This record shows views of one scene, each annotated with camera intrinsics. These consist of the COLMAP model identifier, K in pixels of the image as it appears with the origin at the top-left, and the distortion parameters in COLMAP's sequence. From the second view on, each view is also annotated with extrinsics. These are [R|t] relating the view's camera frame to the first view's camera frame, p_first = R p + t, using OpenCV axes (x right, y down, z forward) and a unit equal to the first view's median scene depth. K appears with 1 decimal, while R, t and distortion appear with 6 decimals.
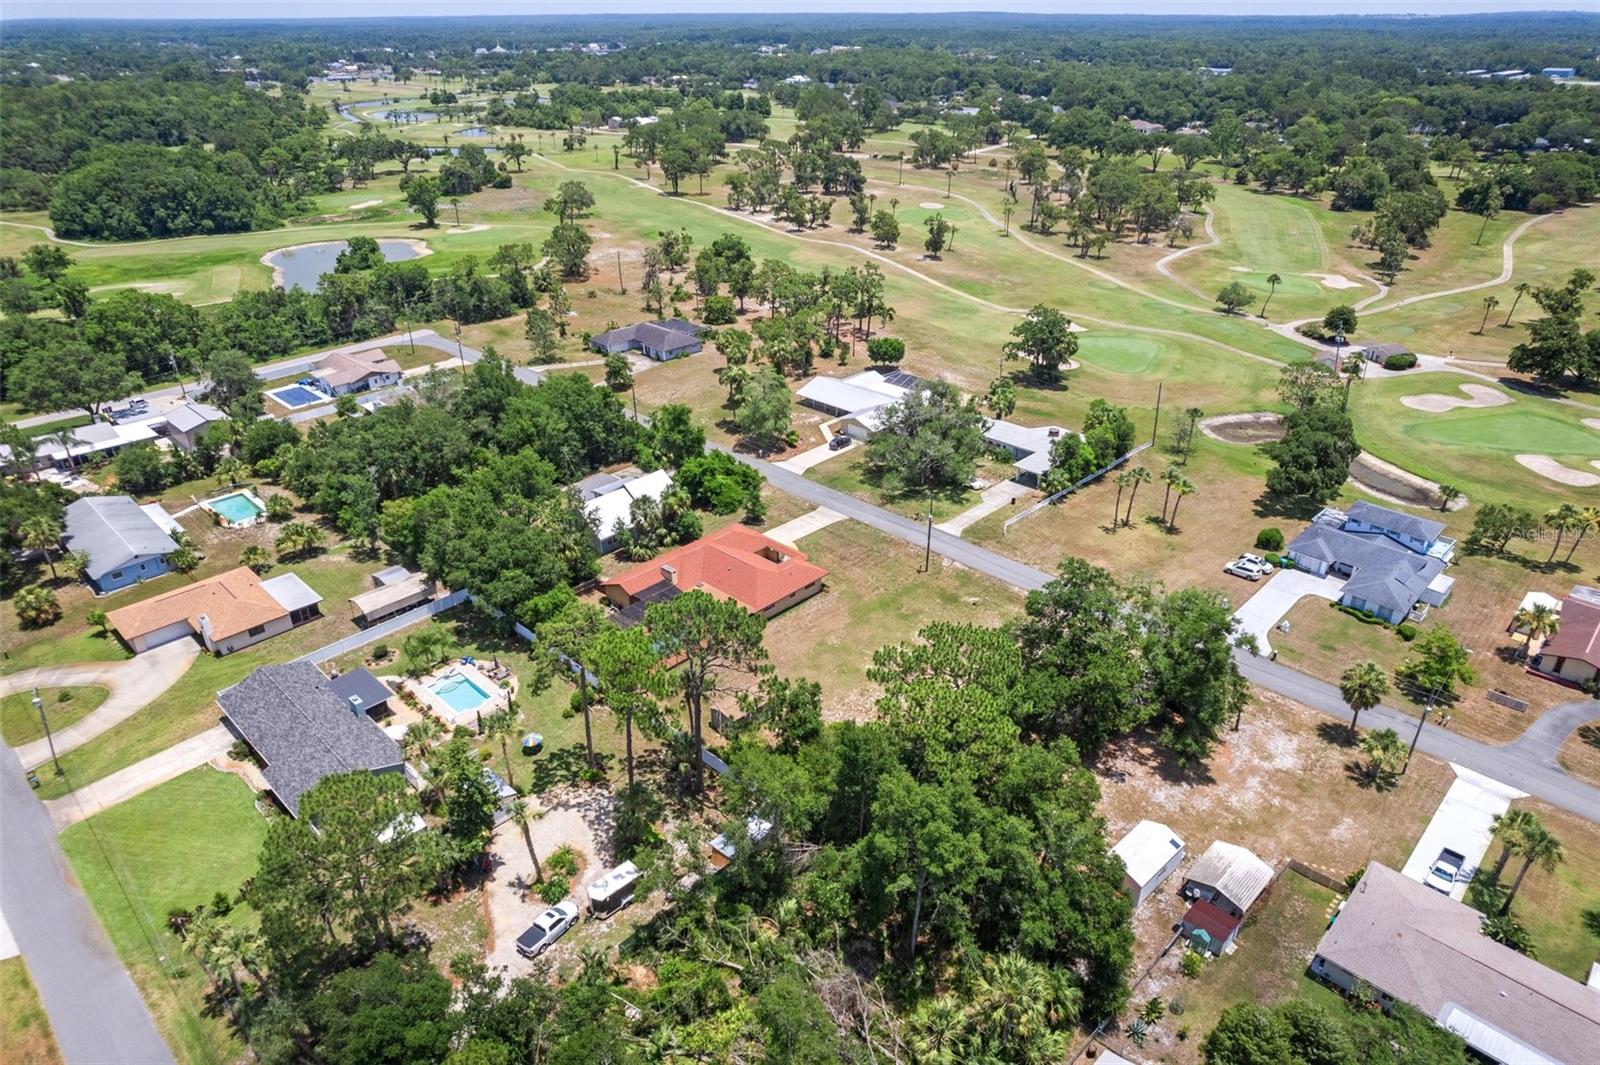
lens RADIAL K [[1027.2, 0, 805.2], [0, 1027.2, 530.9], [0, 0, 1]] dist [-0.081339, 0.074933]
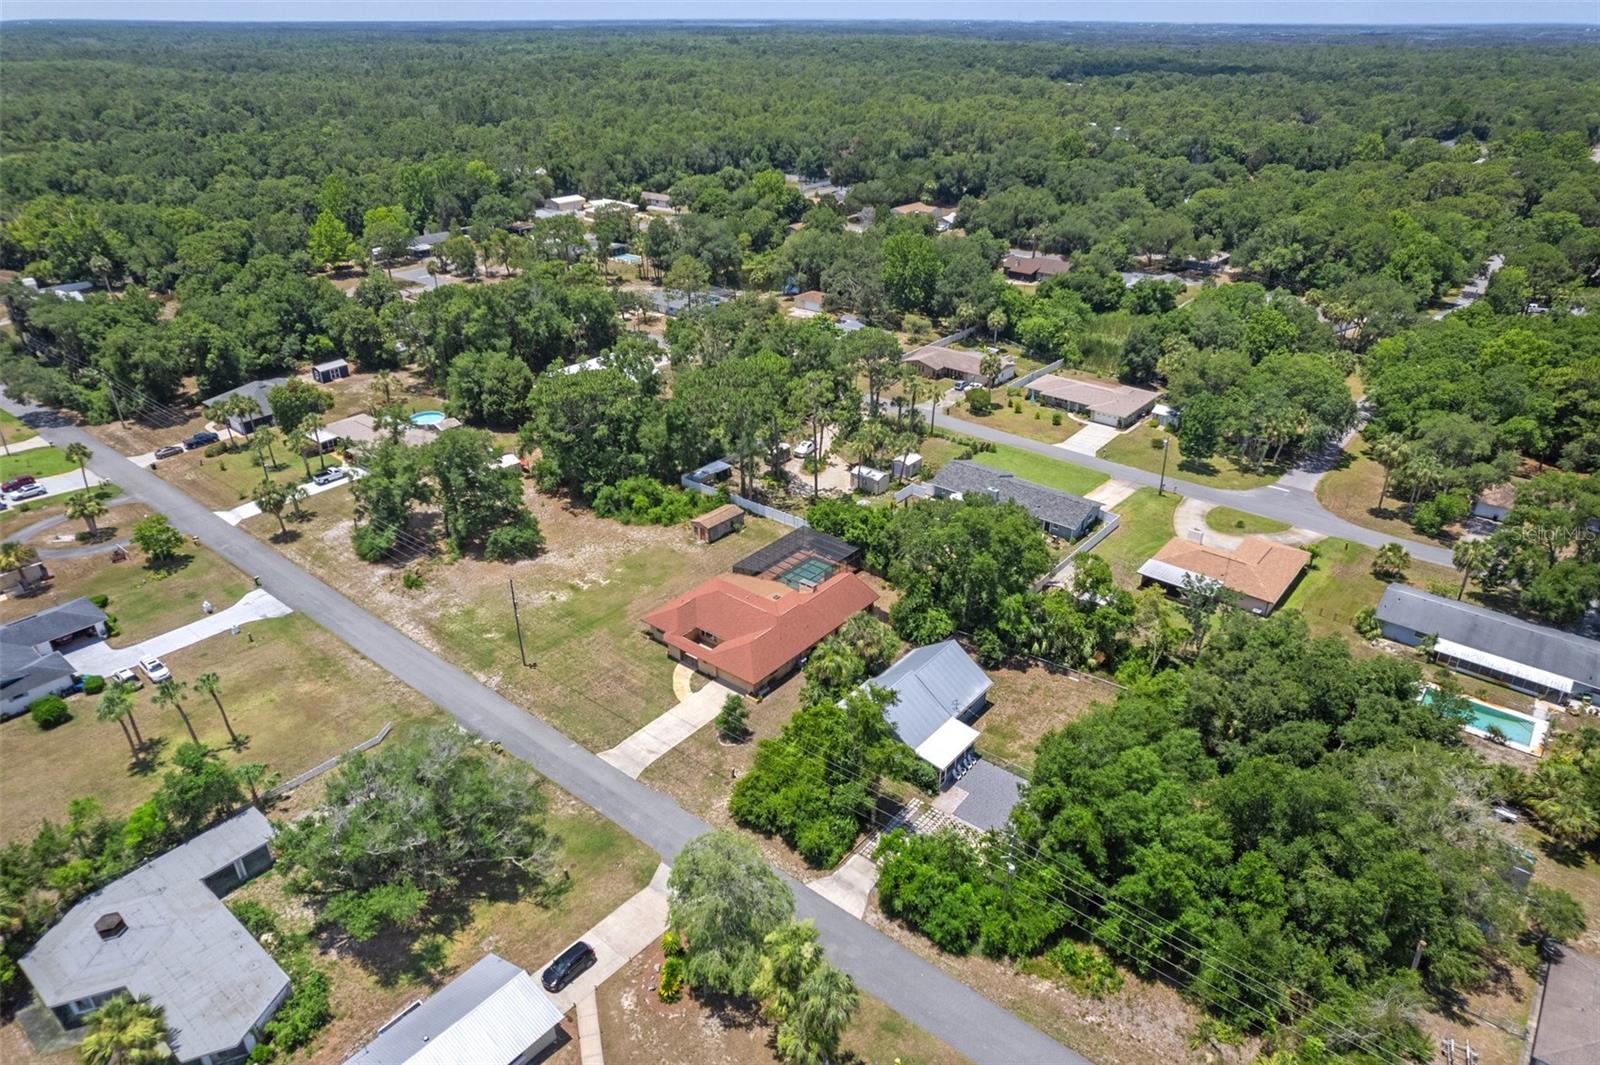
lens RADIAL K [[1027.2, 0, 805.2], [0, 1027.2, 530.9], [0, 0, 1]] dist [-0.081339, 0.074933]
pose [[-0.996674, 0.039179, -0.071452, -0.039603], [-0.034789, 0.588329, 0.807873, -0.486513], [0.073689, 0.807672, -0.585009, 0.956820]]
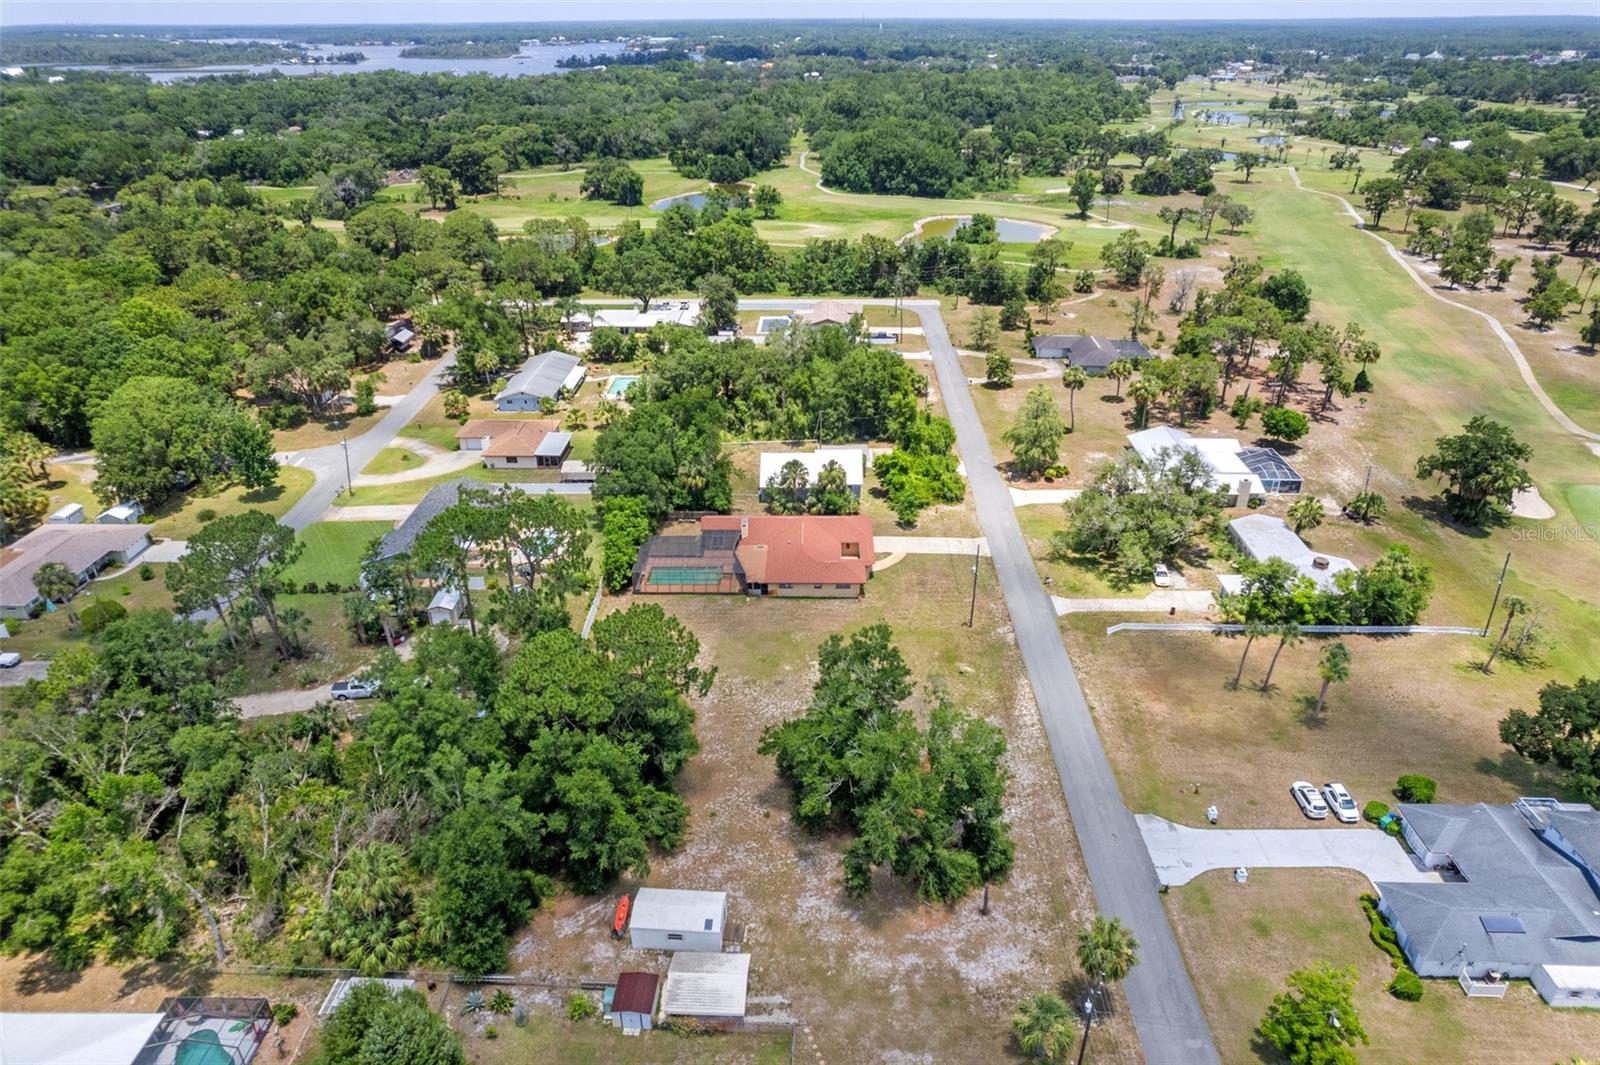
lens RADIAL K [[1027.2, 0, 805.2], [0, 1027.2, 530.9], [0, 0, 1]] dist [-0.081339, 0.074933]
pose [[0.680431, 0.334616, -0.651955, 0.391331], [-0.334850, 0.933323, 0.129552, -0.073548], [0.651835, 0.130157, 0.747108, 0.141853]]
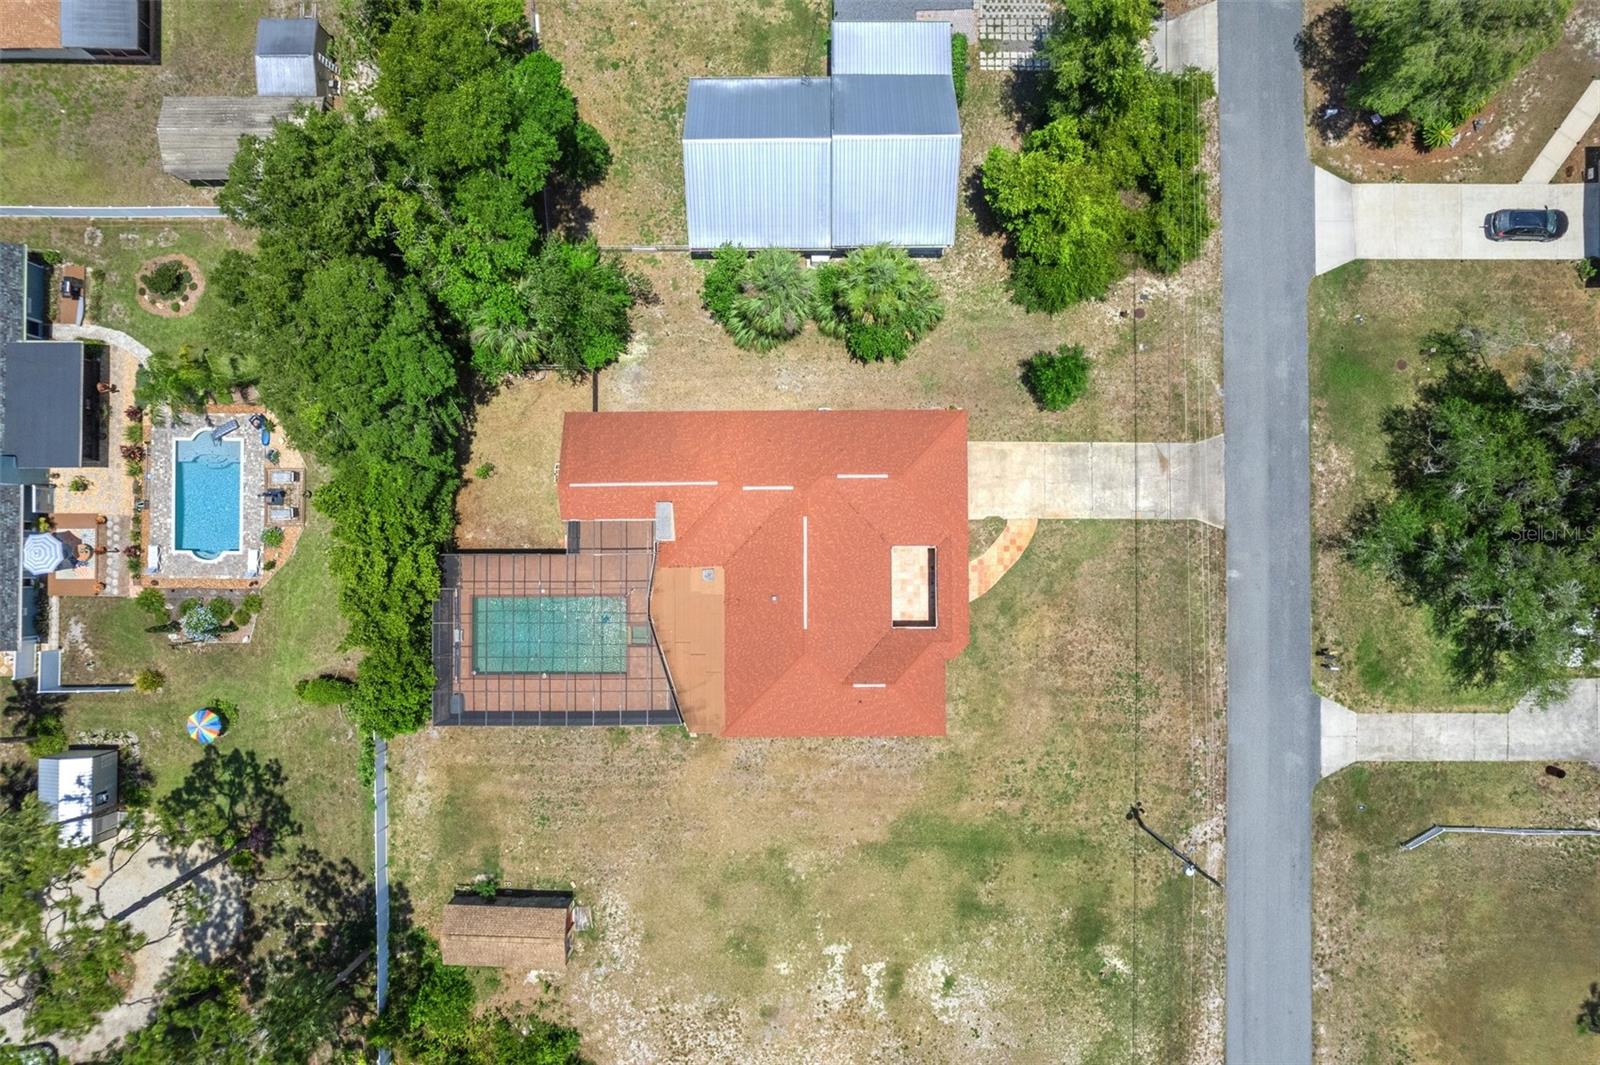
lens RADIAL K [[1027.2, 0, 805.2], [0, 1027.2, 530.9], [0, 0, 1]] dist [-0.081339, 0.074933]
pose [[0.691558, 0.722311, -0.003776, -0.054090], [-0.333745, 0.324163, 0.885174, -0.239176], [0.640595, -0.610889, 0.465245, 0.517618]]
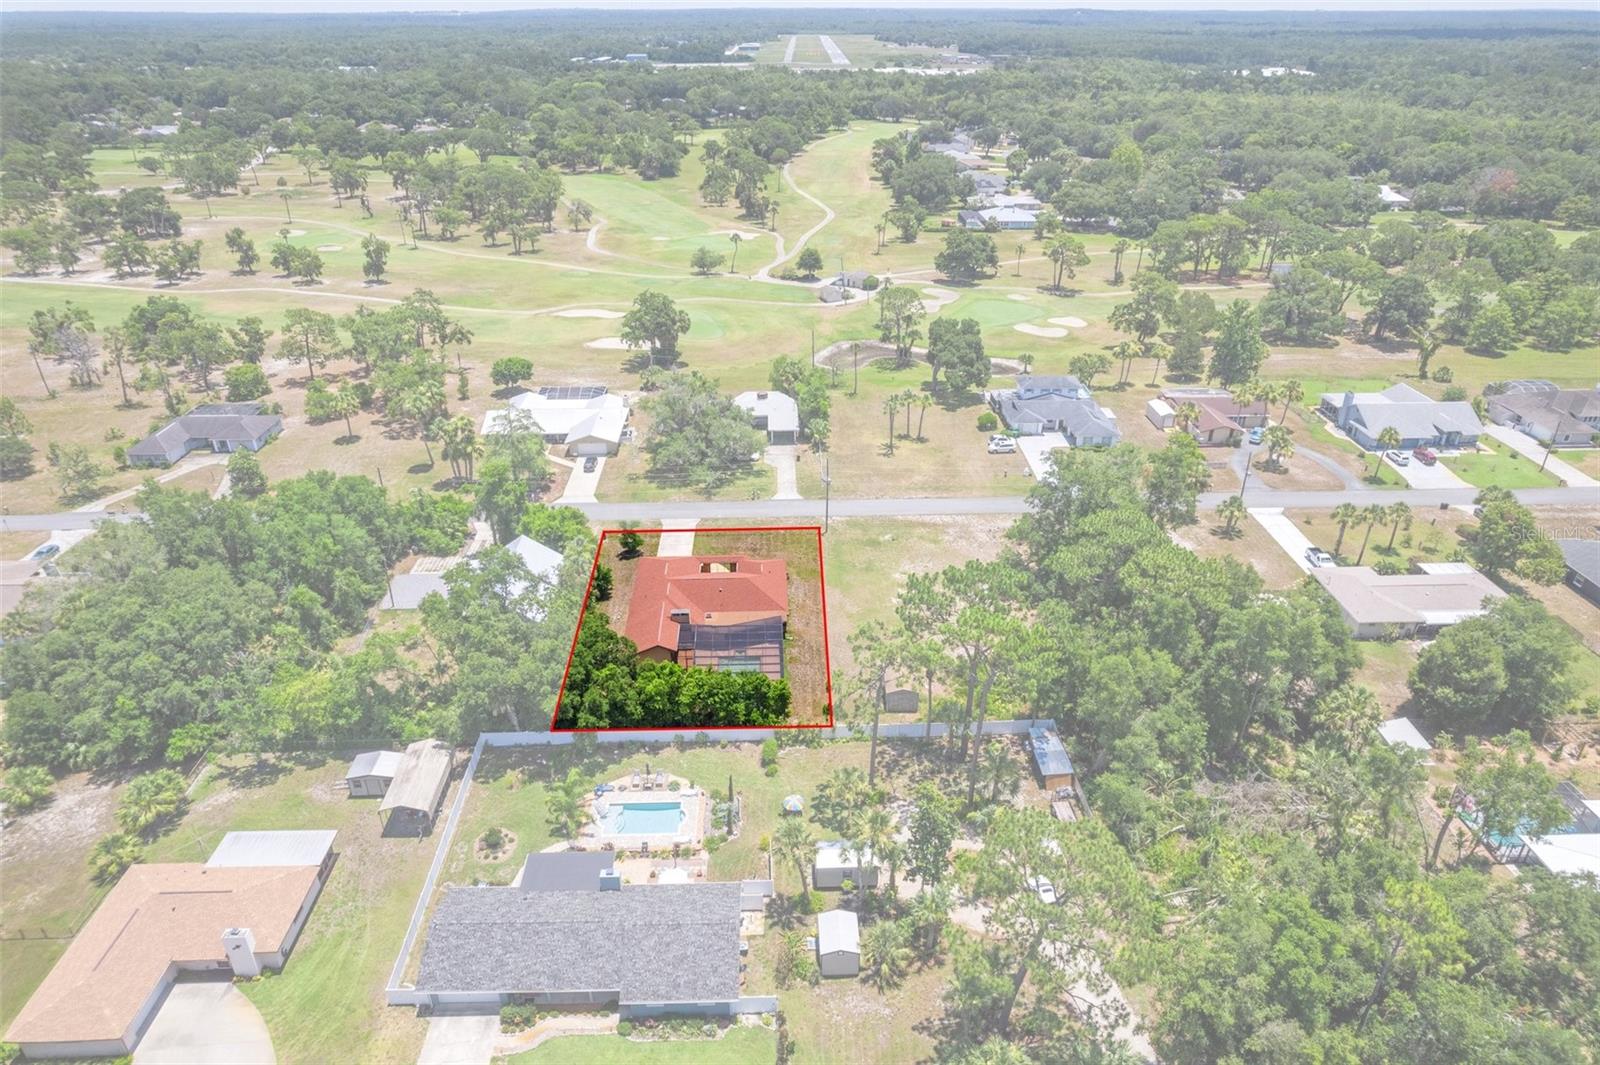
lens RADIAL K [[1027.2, 0, 805.2], [0, 1027.2, 530.9], [0, 0, 1]] dist [-0.081339, 0.074933]
pose [[0.696326, -0.329747, 0.637493, -0.389825], [0.327637, 0.936306, 0.126436, -0.070399], [-0.638580, 0.120826, 0.760011, 0.133023]]
